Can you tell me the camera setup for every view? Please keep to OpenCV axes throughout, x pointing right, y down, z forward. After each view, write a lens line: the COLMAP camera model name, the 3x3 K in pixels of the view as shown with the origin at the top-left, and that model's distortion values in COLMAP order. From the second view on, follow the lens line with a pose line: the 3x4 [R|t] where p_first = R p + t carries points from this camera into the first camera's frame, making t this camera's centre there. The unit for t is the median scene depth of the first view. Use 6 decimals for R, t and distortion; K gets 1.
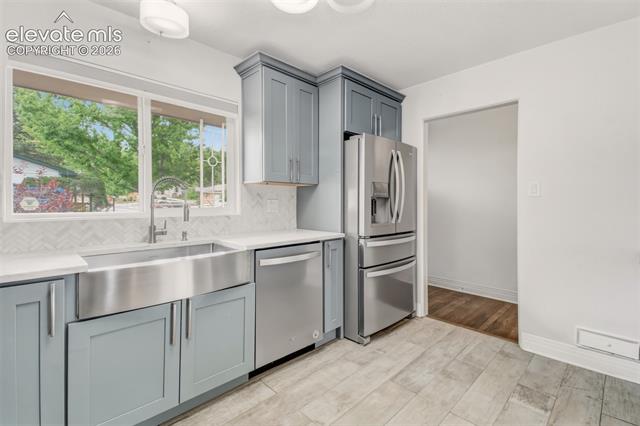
lens RADIAL K [[296.8, 0, 309.4], [0, 296.8, 202.8], [0, 0, 1]] dist [0.038670, -0.012064]
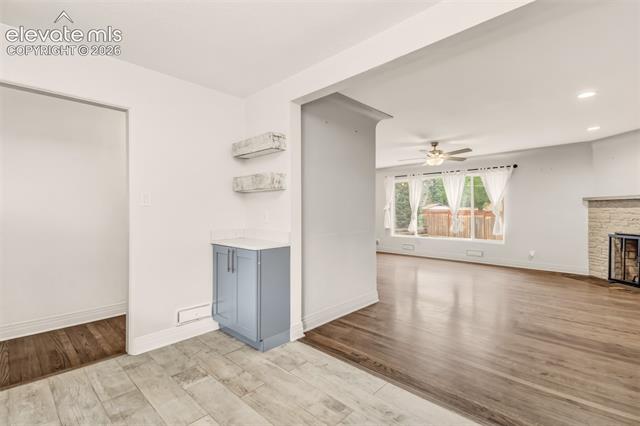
lens RADIAL K [[296.8, 0, 340.5], [0, 296.8, 210.2], [0, 0, 1]] dist [0.038670, -0.012064]
pose [[-0.081569, 0.003052, 0.996663, -0.406033], [0.004757, 0.999985, -0.002673, 0.000884], [-0.996656, 0.004523, -0.081582, 0.426347]]
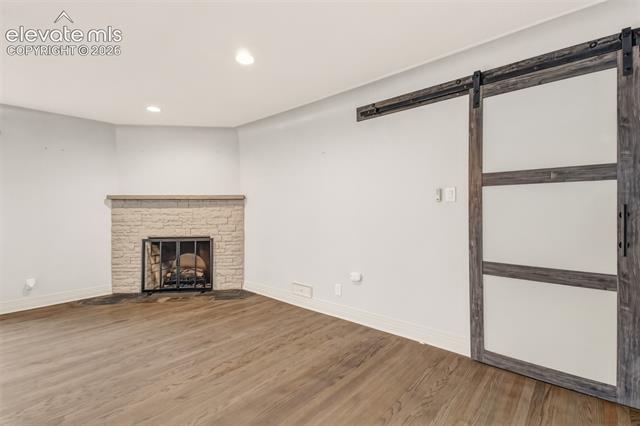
lens RADIAL K [[296.8, 0, 311.6], [0, 296.8, 209.7], [0, 0, 1]] dist [0.038670, -0.012064]
pose [[-0.997109, 0.009821, -0.075354, 0.834193], [0.009452, 0.999942, 0.005248, -0.005270], [0.075401, 0.004521, -0.997143, 0.238427]]
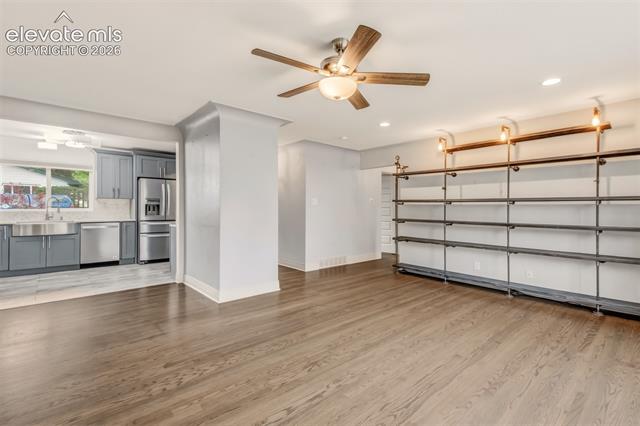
lens RADIAL K [[296.8, 0, 314.4], [0, 296.8, 206.5], [0, 0, 1]] dist [0.038670, -0.012064]
pose [[0.999014, 0.007240, -0.043793, 2.018637], [-0.007542, 0.999949, -0.006741, 0.003085], [0.043742, 0.007065, 0.999018, -1.677323]]
